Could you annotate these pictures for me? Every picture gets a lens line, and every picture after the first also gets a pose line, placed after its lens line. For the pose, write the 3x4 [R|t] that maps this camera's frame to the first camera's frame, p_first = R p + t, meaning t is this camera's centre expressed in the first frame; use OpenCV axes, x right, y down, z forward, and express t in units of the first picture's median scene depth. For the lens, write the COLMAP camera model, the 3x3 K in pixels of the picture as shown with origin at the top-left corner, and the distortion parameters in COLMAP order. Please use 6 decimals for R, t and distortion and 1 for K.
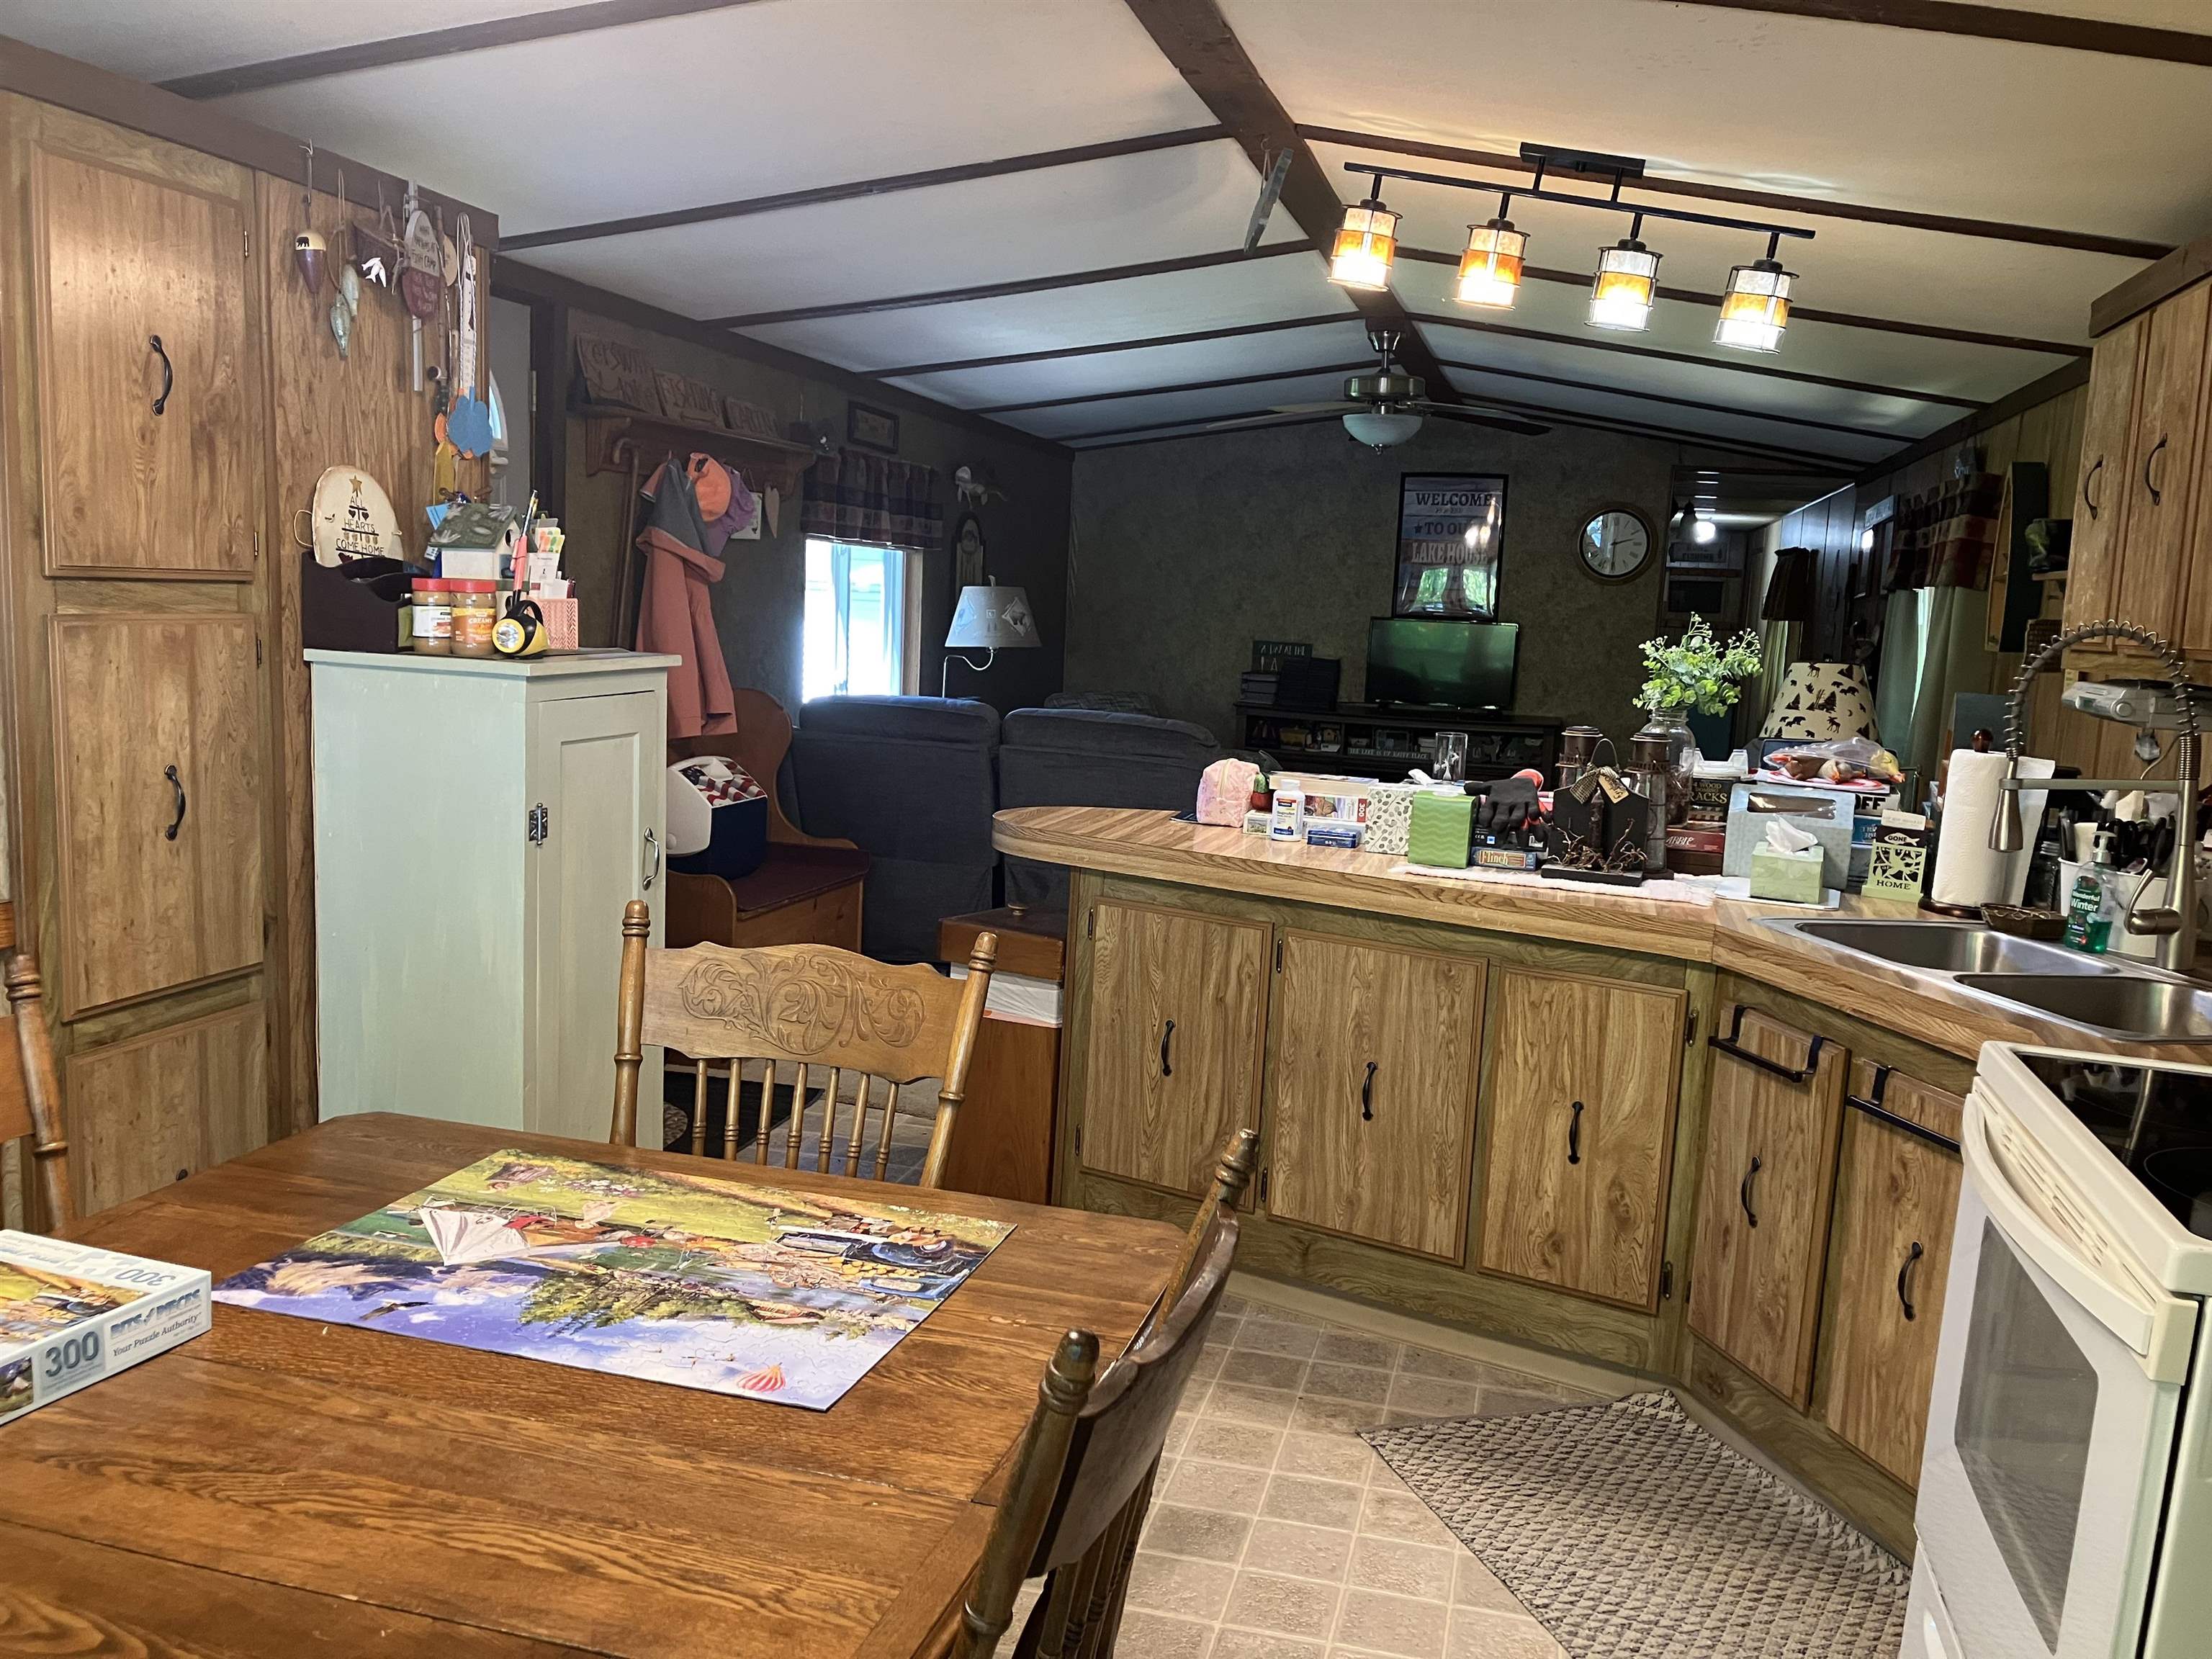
lens RADIAL K [[1828.0, 0, 1120.2], [0, 1828.0, 848.1], [0, 0, 1]] dist [0.039553, -0.041137]
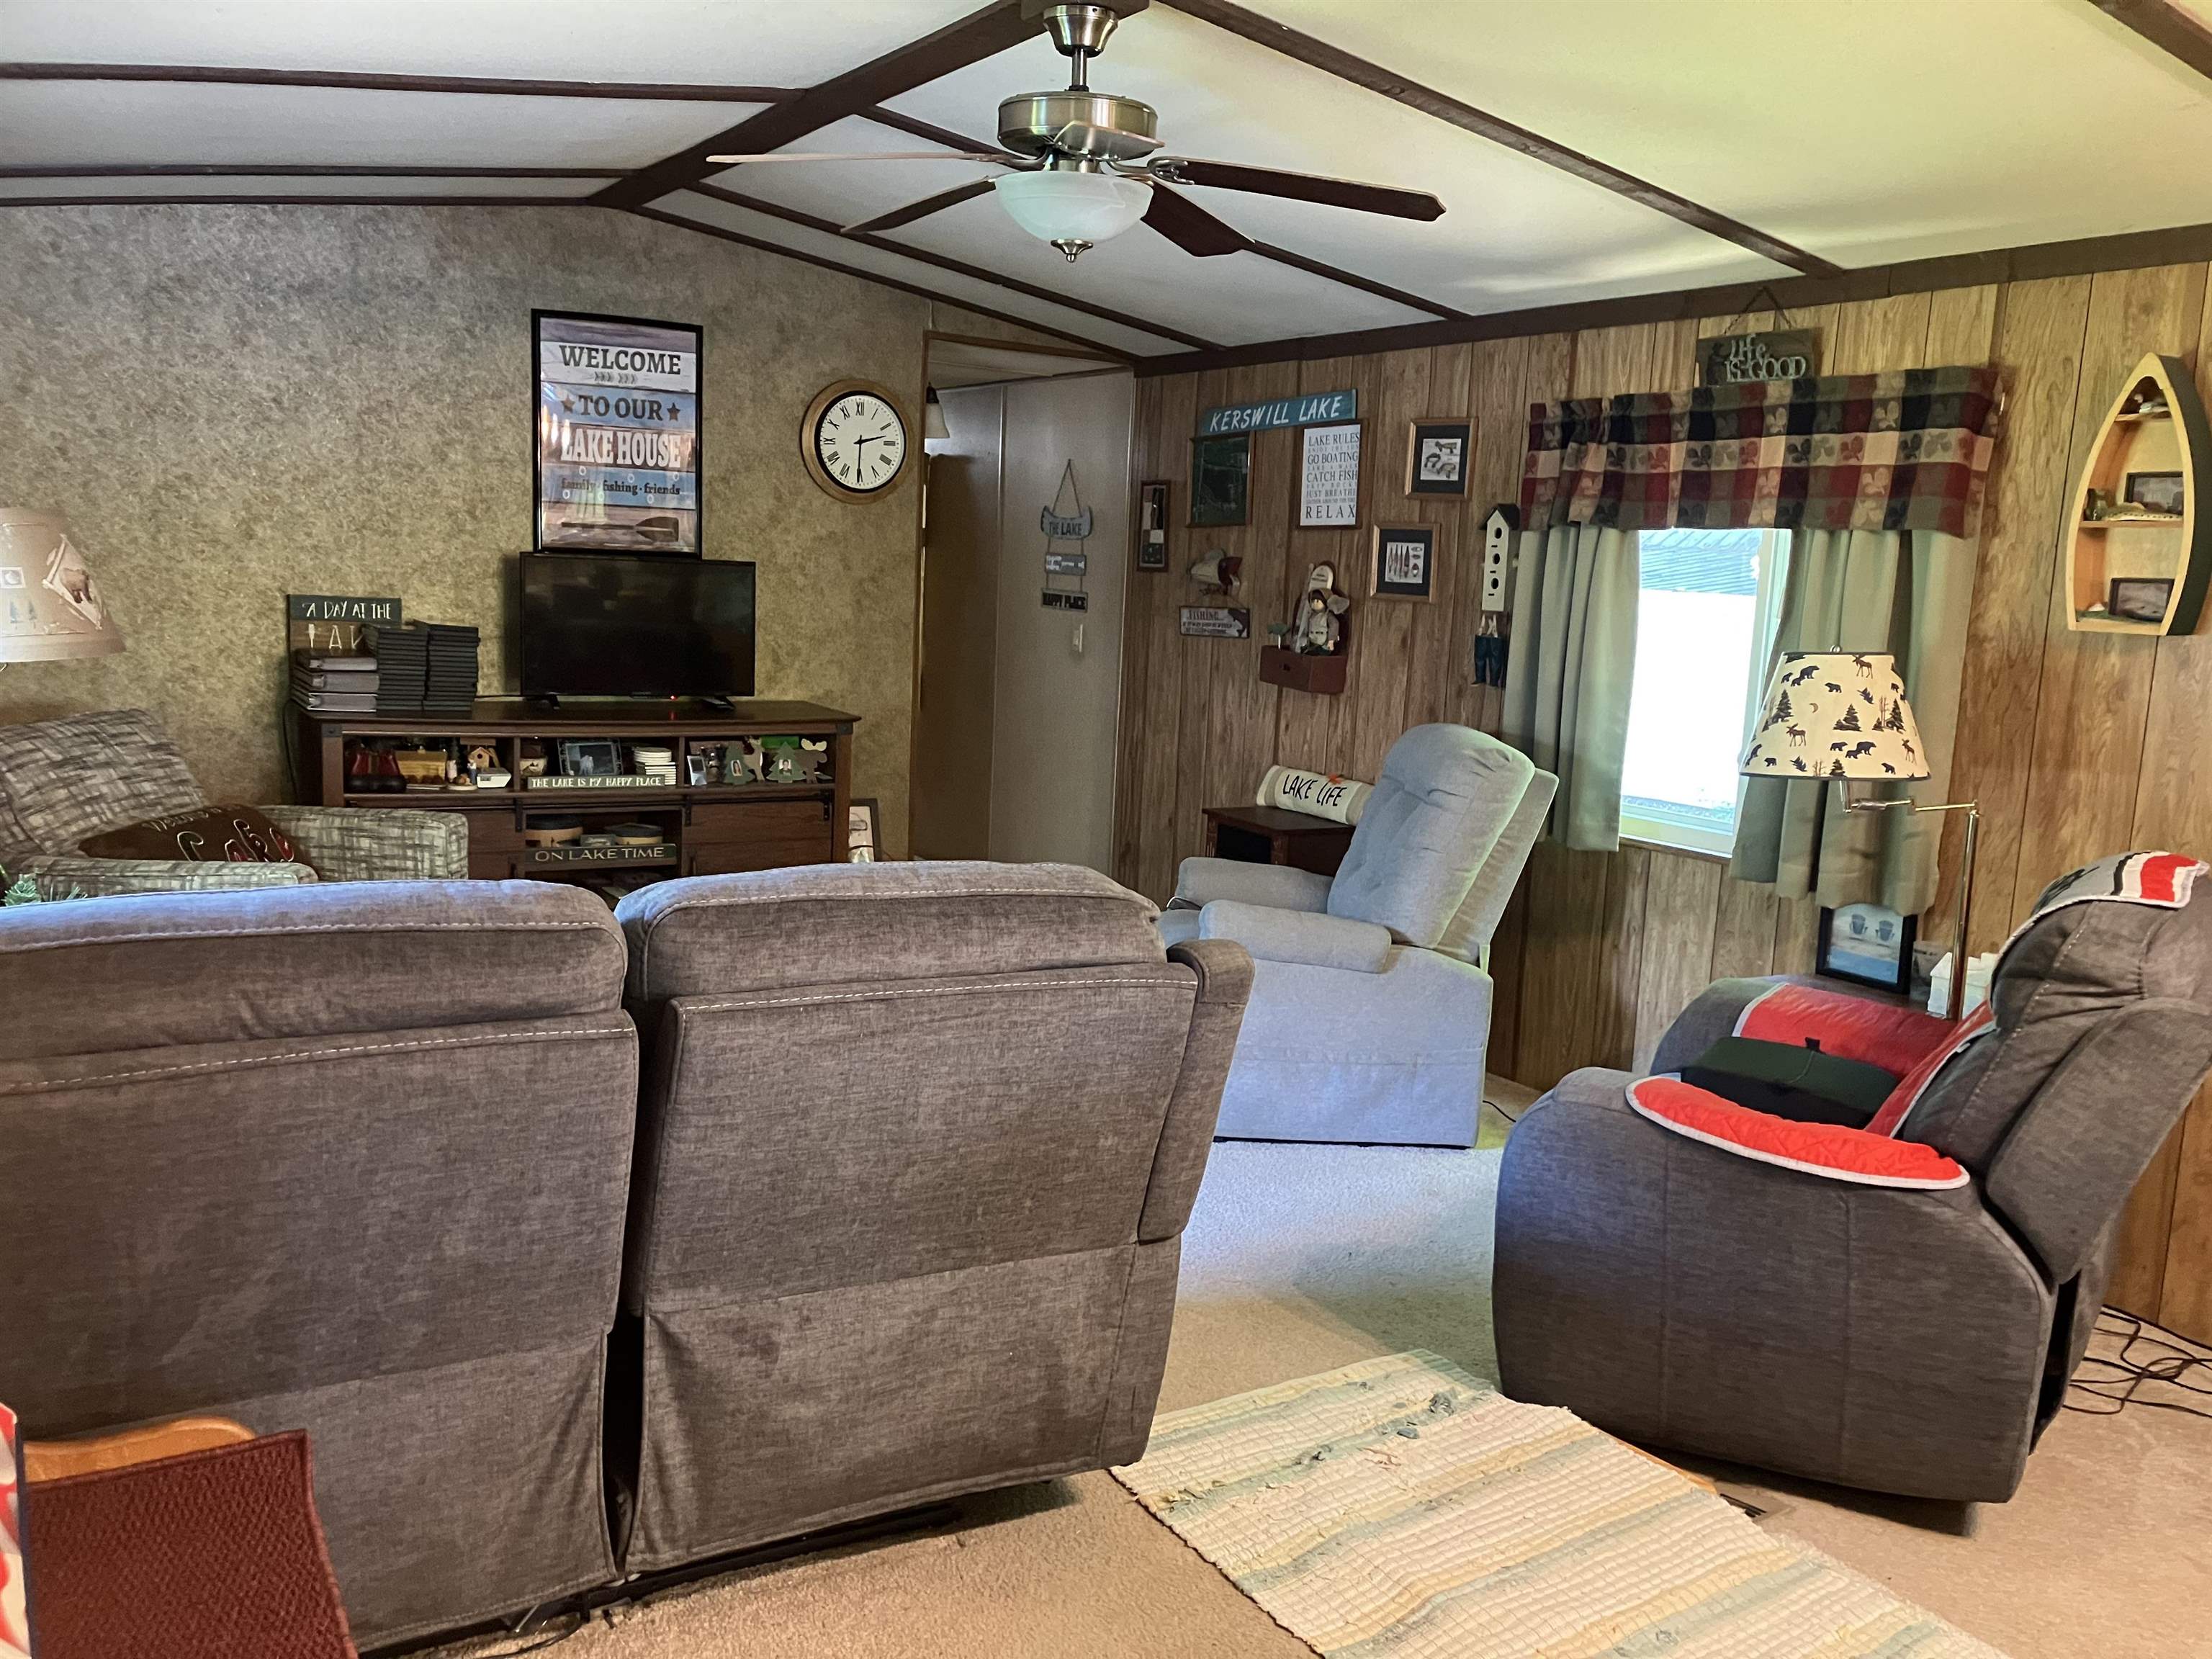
lens RADIAL K [[1828.0, 0, 1117.0], [0, 1828.0, 820.4], [0, 0, 1]] dist [0.039553, -0.041137]
pose [[0.699551, -0.114222, 0.705395, -0.489817], [0.084549, 0.993439, 0.077015, -0.218307], [-0.709563, 0.005765, 0.704618, 1.399240]]
